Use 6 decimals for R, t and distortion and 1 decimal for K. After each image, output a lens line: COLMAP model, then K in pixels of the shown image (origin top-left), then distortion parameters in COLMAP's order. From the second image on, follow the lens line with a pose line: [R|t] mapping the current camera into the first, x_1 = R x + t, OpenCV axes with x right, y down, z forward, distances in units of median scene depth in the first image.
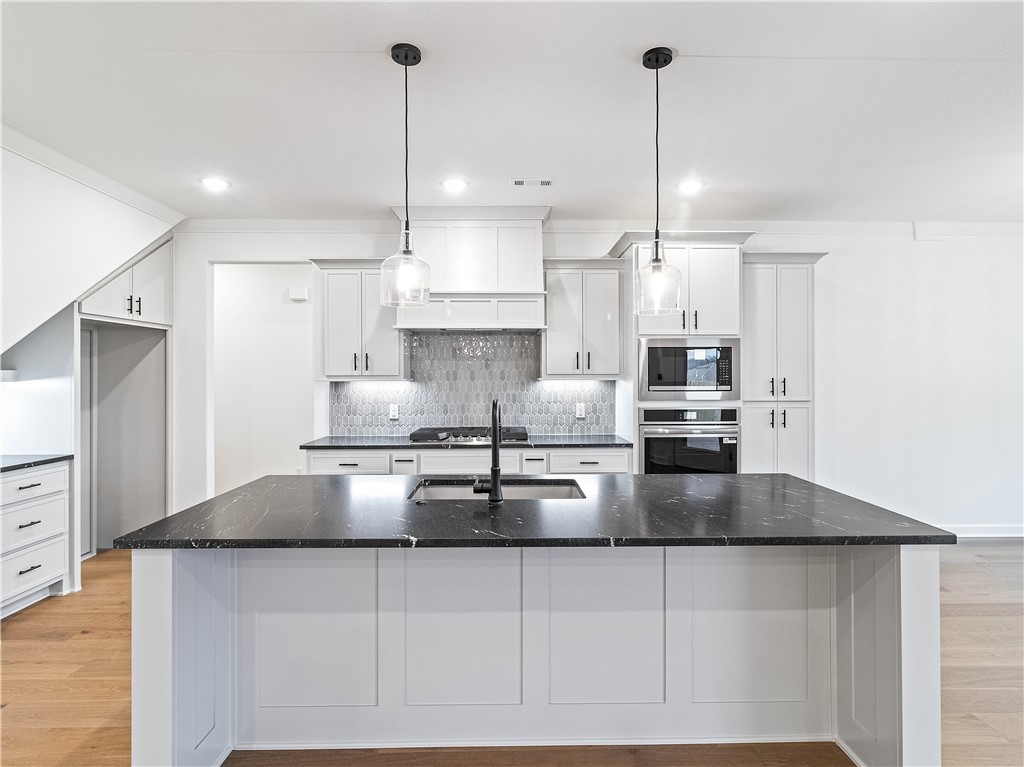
lens RADIAL K [[525.5, 0, 512.0], [0, 525.5, 383.5], [0, 0, 1]] dist [0.000560, -0.000122]
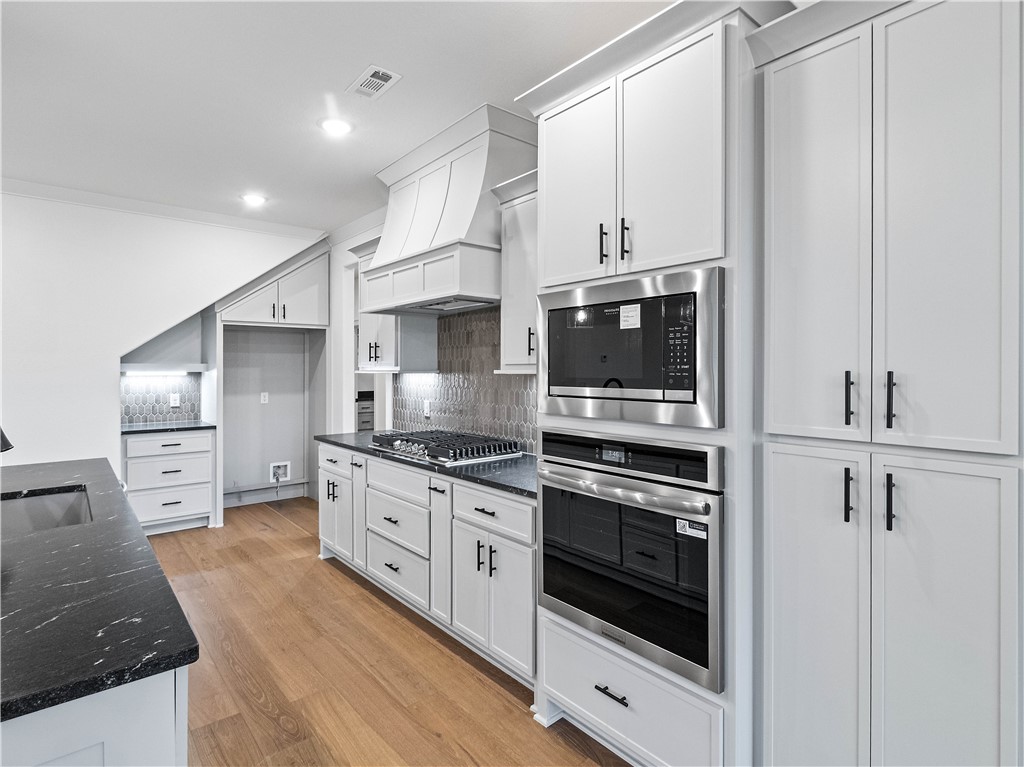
lens RADIAL K [[532.4, 0, 513.2], [0, 532.4, 372.4], [0, 0, 1]] dist [0.002532, -0.000269]
pose [[0.635035, 0.005889, -0.772461, 0.621009], [-0.009380, 0.999956, -0.000087, -0.007971], [0.772427, 0.007301, 0.635062, 0.623764]]
